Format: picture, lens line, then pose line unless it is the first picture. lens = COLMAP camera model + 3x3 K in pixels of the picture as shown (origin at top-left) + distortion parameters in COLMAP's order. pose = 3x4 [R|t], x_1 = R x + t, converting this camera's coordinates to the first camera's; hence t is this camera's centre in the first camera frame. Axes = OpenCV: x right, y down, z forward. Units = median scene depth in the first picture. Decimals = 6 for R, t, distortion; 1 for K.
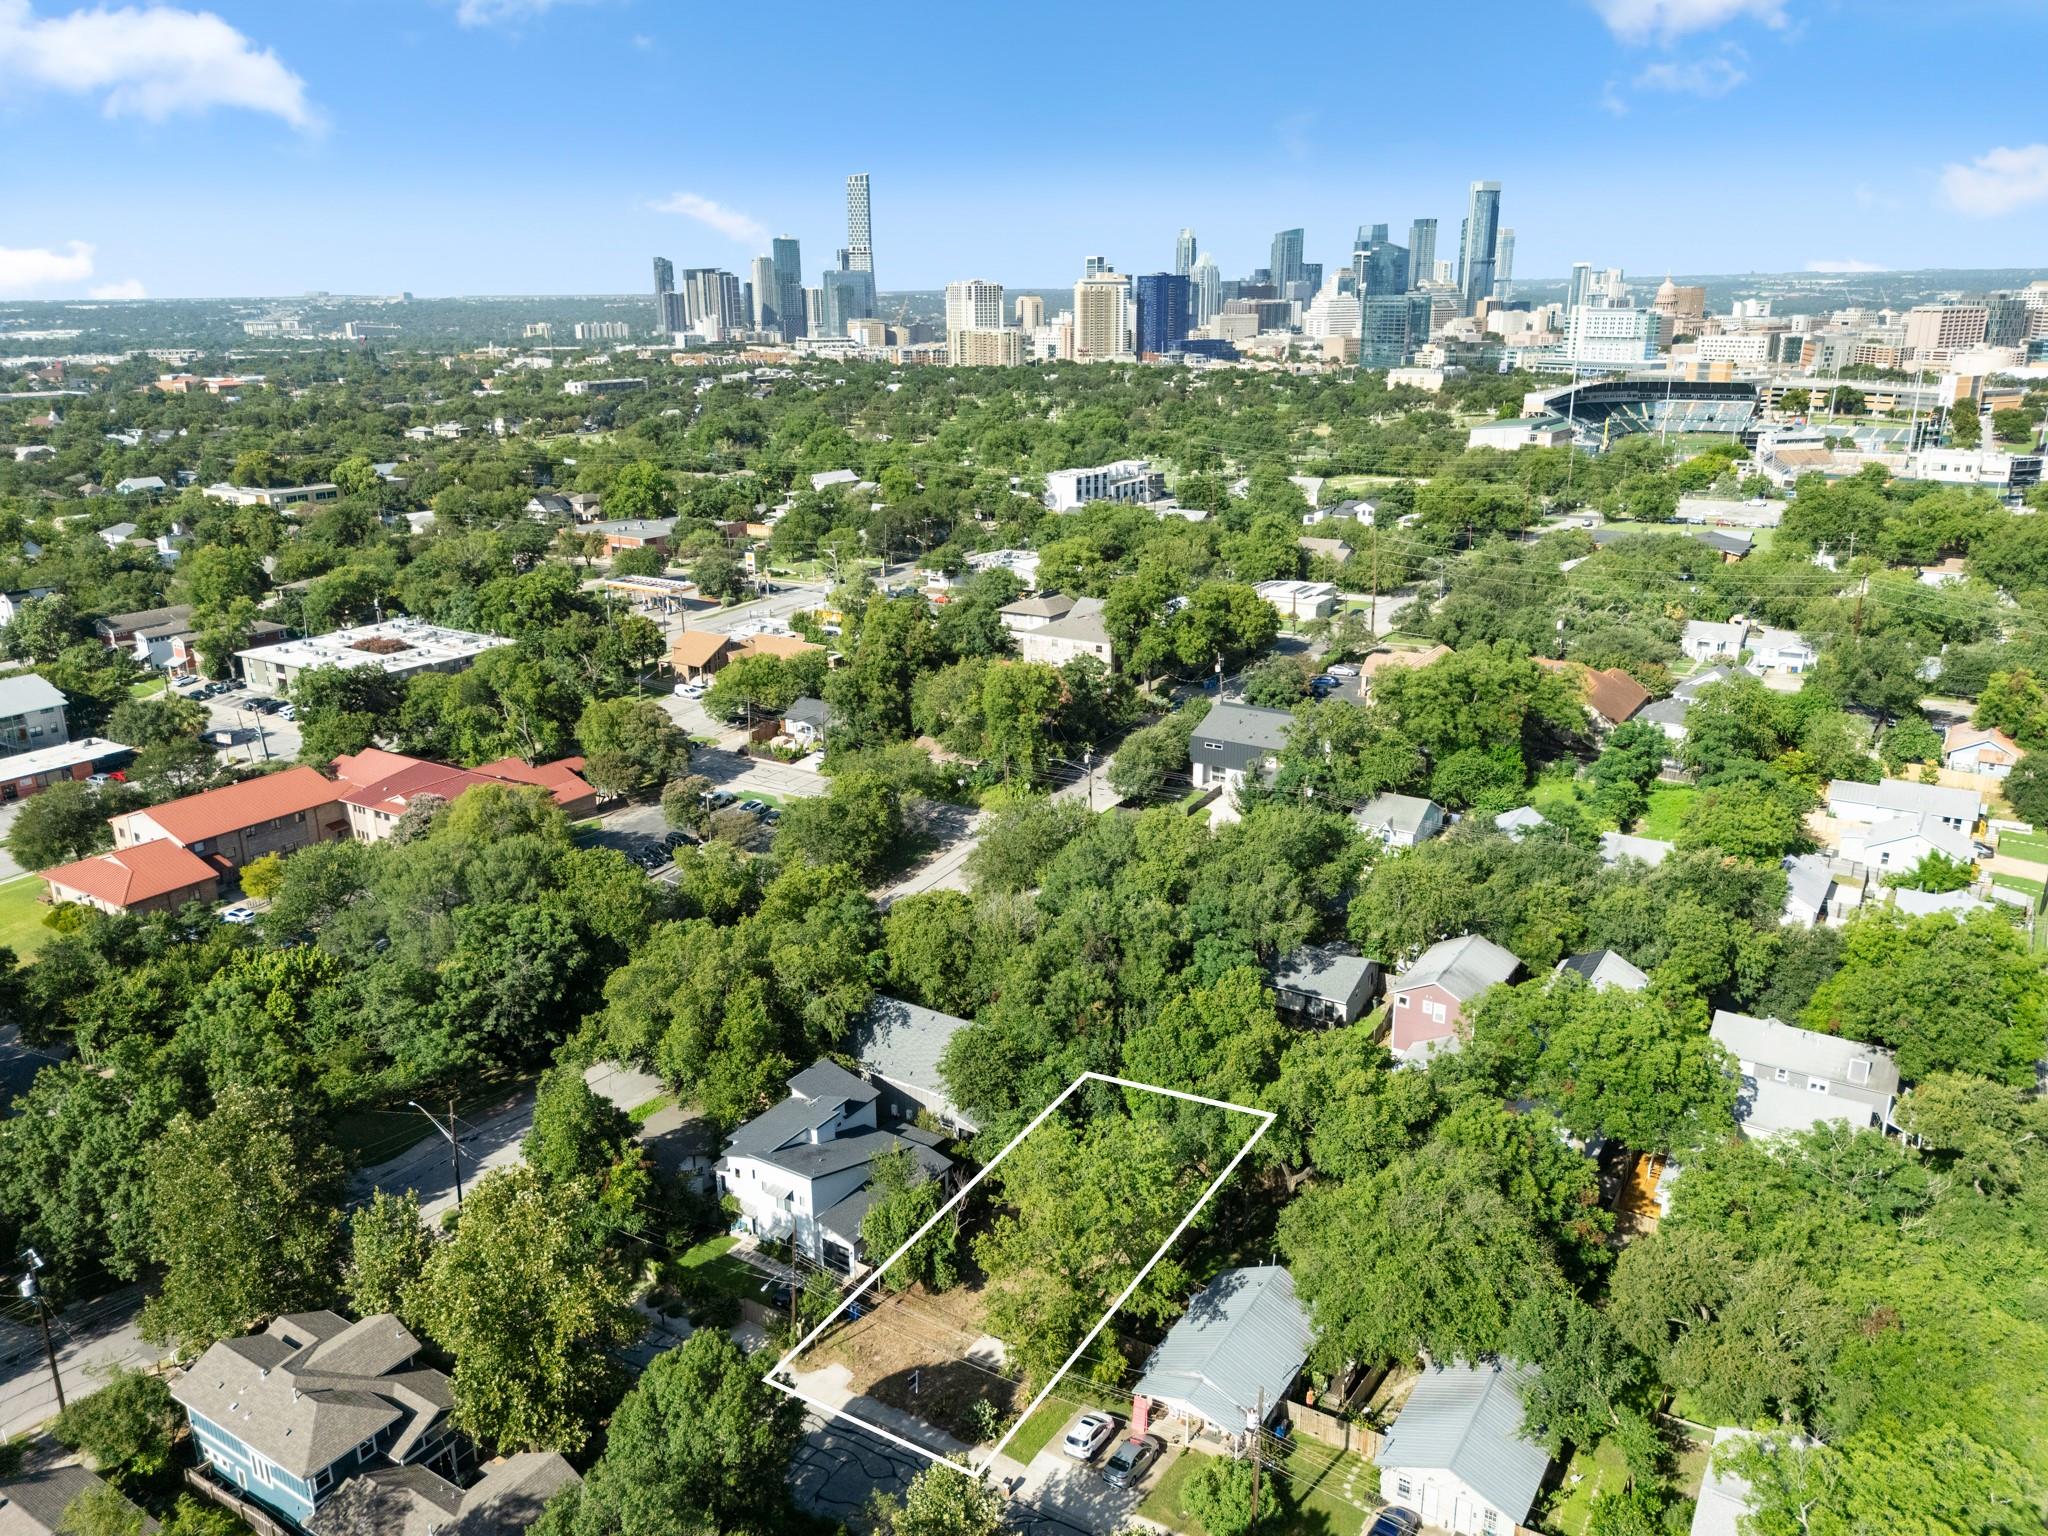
lens RADIAL K [[1513.2, 0, 1019.9], [0, 1513.2, 764.7], [0, 0, 1]] dist [0.073413, -0.073202]
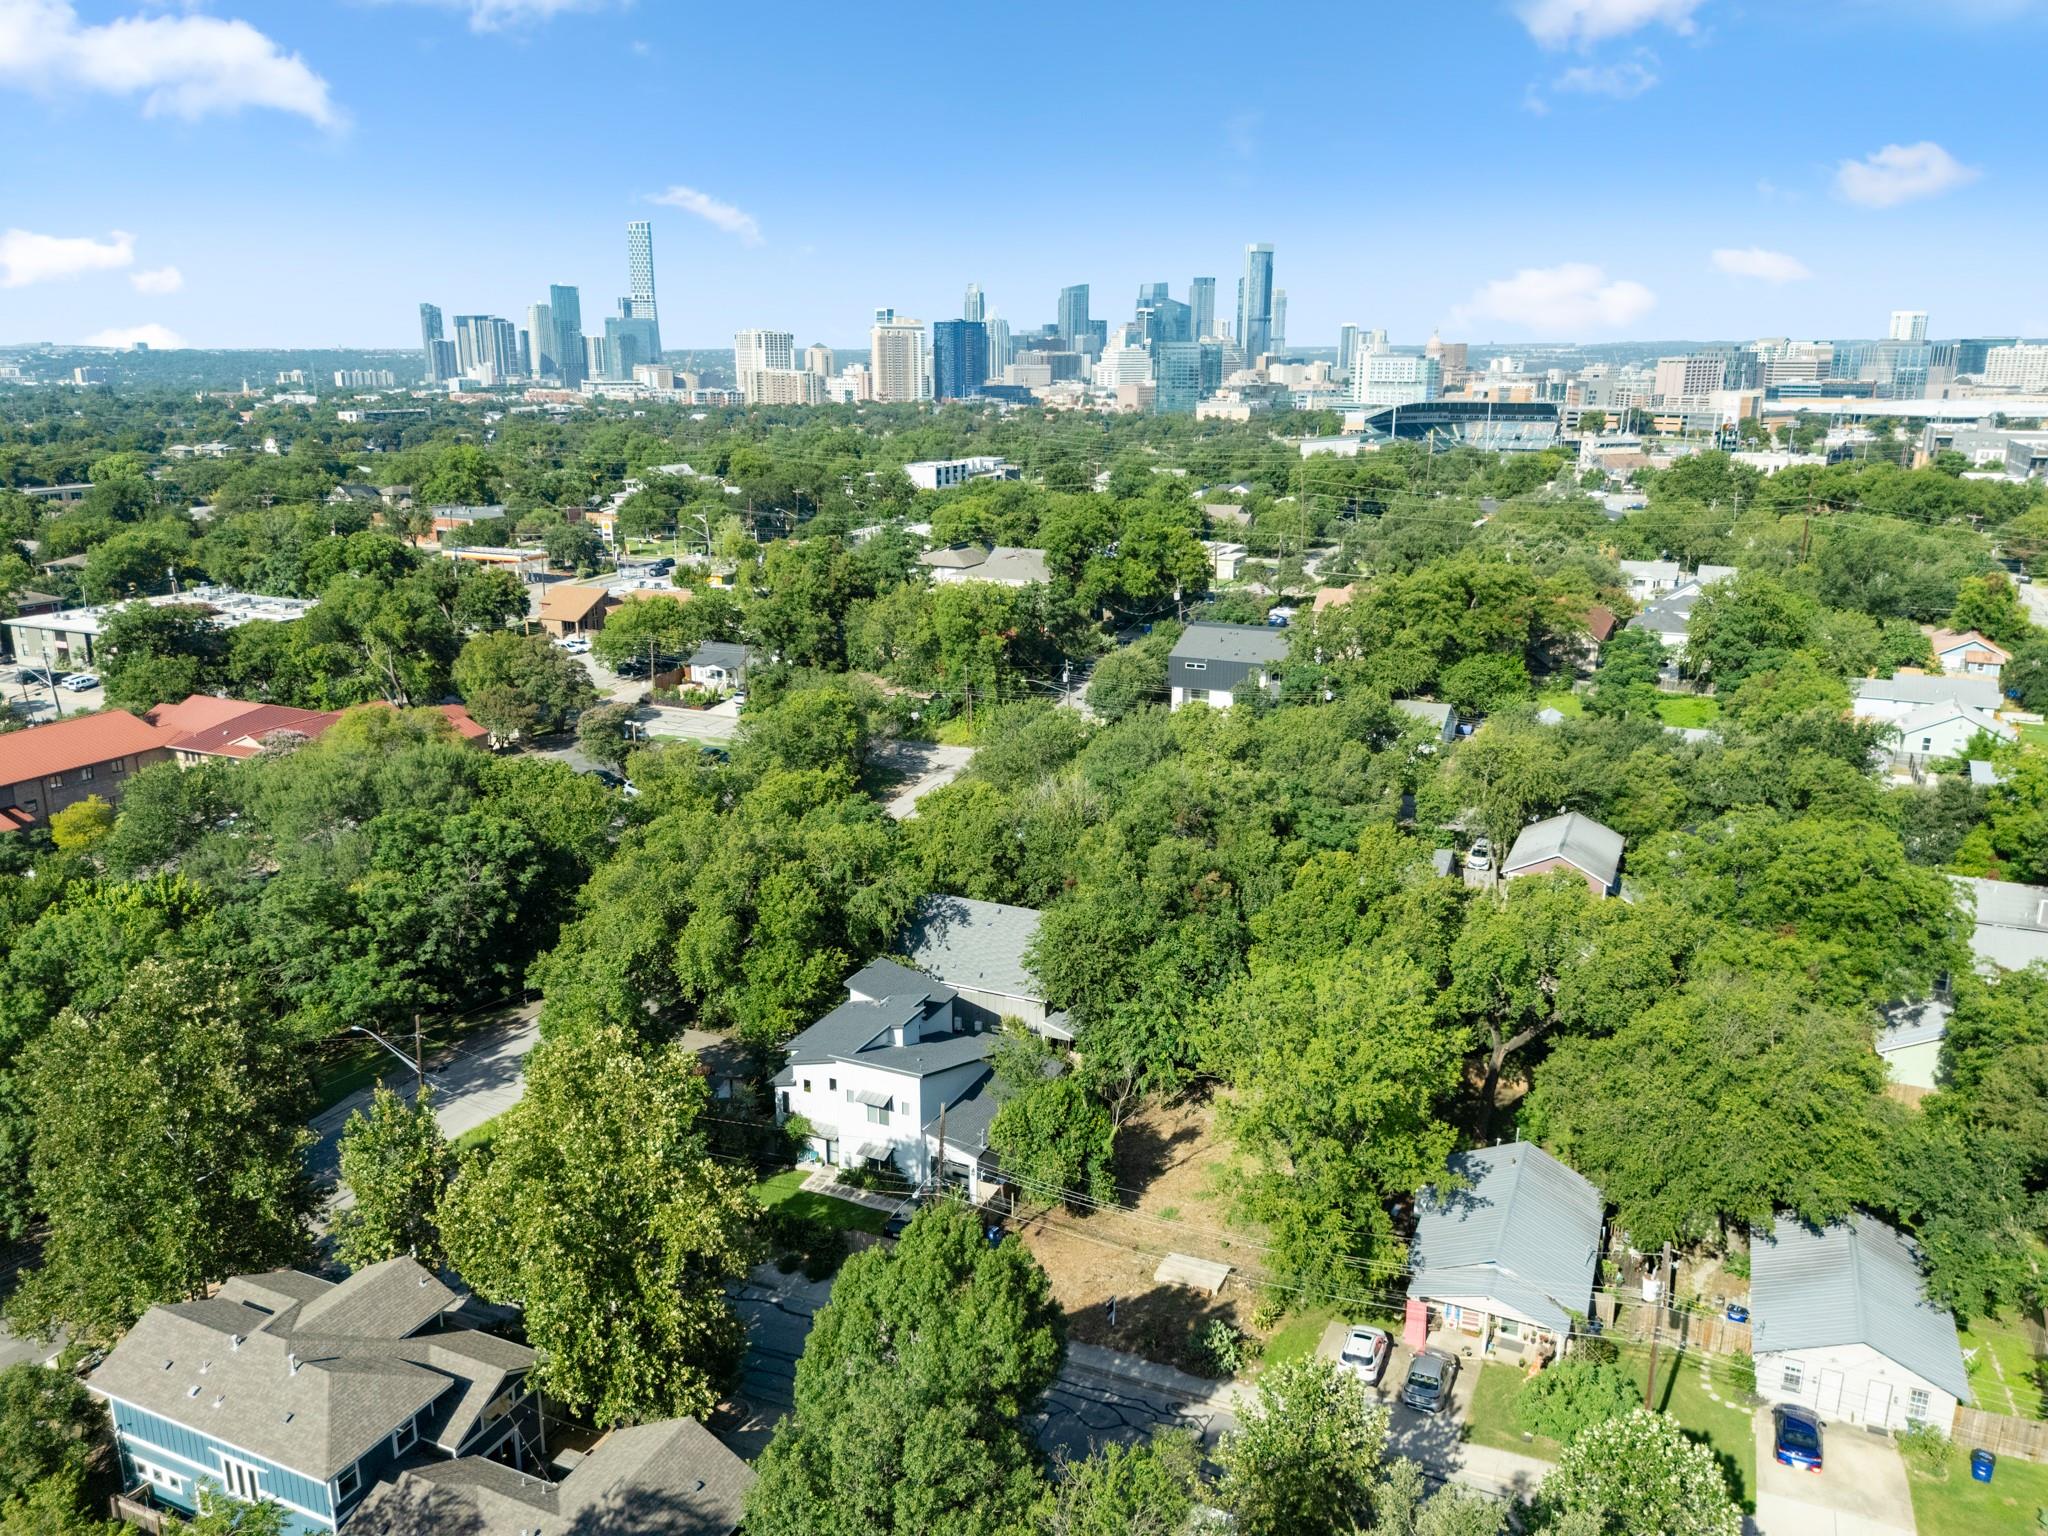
lens RADIAL K [[1513.2, 0, 1019.9], [0, 1513.2, 764.7], [0, 0, 1]] dist [0.073413, -0.073202]
pose [[0.990075, -0.026472, 0.138028, -0.099842], [0.031989, 0.998769, -0.037906, 0.075282], [-0.136854, 0.041945, 0.989703, 0.113785]]
